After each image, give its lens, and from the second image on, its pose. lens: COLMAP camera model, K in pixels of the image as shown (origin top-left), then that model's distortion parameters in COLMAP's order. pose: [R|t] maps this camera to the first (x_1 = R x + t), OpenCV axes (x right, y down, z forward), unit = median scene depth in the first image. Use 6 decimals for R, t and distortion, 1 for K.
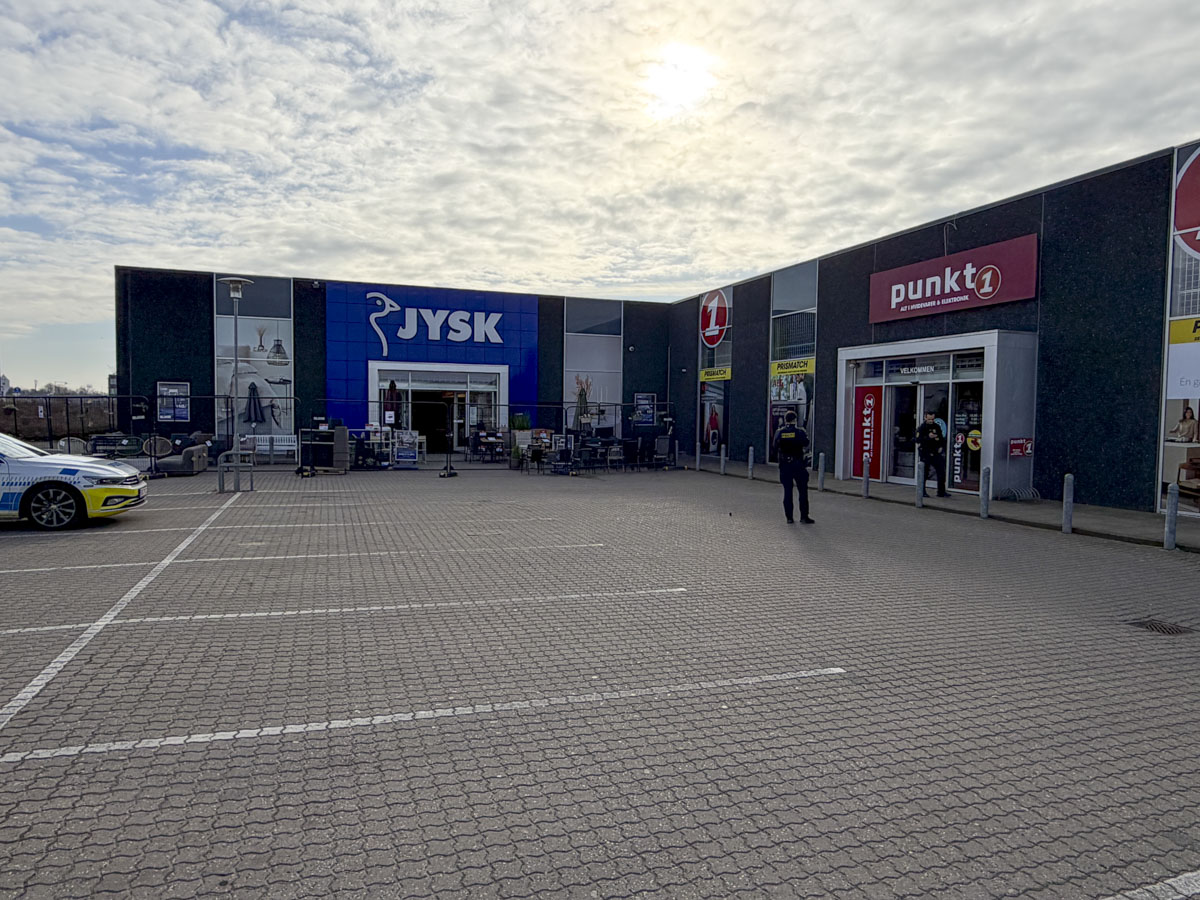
lens RADIAL K [[770.4, 0, 601.4], [0, 770.4, 442.5], [0, 0, 1]] dist [0.008749, 0.000937]
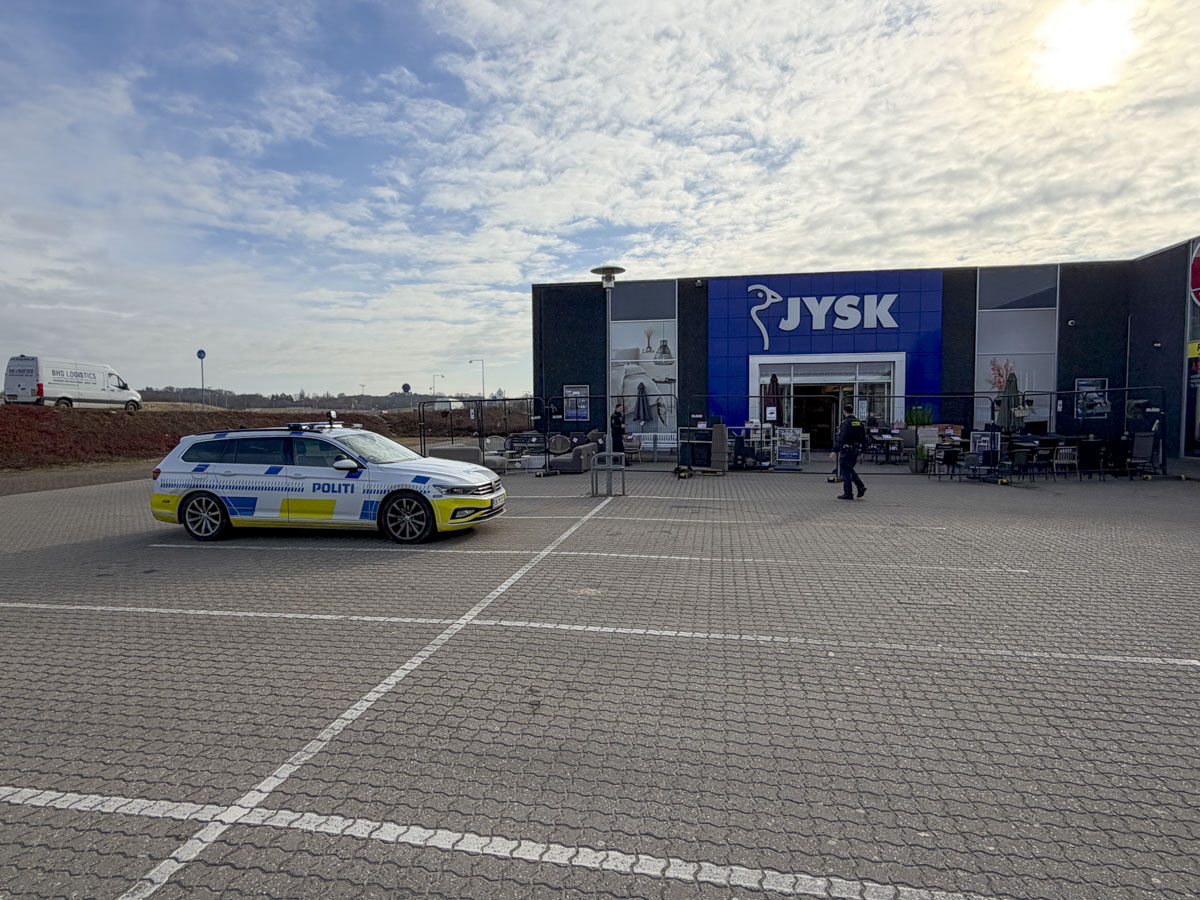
lens RADIAL K [[687.0, 0, 603.2], [0, 687.0, 457.9], [0, 0, 1]] dist [0.016643, 0.001428]
pose [[0.875305, 0.014819, -0.483344, -0.044552], [0.000334, 0.999512, 0.031251, -0.004822], [0.483571, -0.027515, 0.874872, 0.156421]]
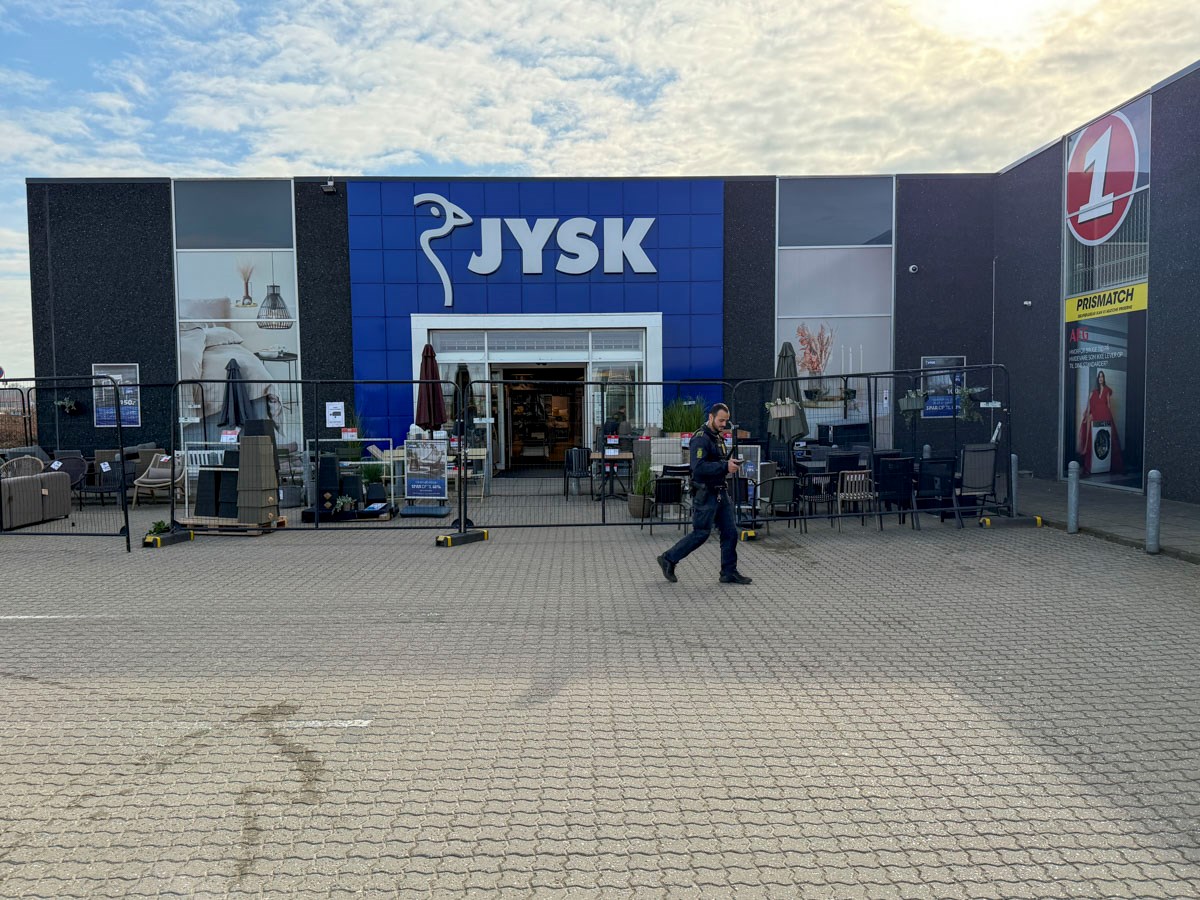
lens RADIAL K [[876.4, 0, 597.2], [0, 876.4, 453.5], [0, 0, 1]] dist [0.050179, -0.030567]
pose [[0.947274, -0.004895, -0.320386, 0.035085], [0.011421, 0.999764, 0.018493, -0.014115], [0.320220, -0.021177, 0.947107, 0.444301]]
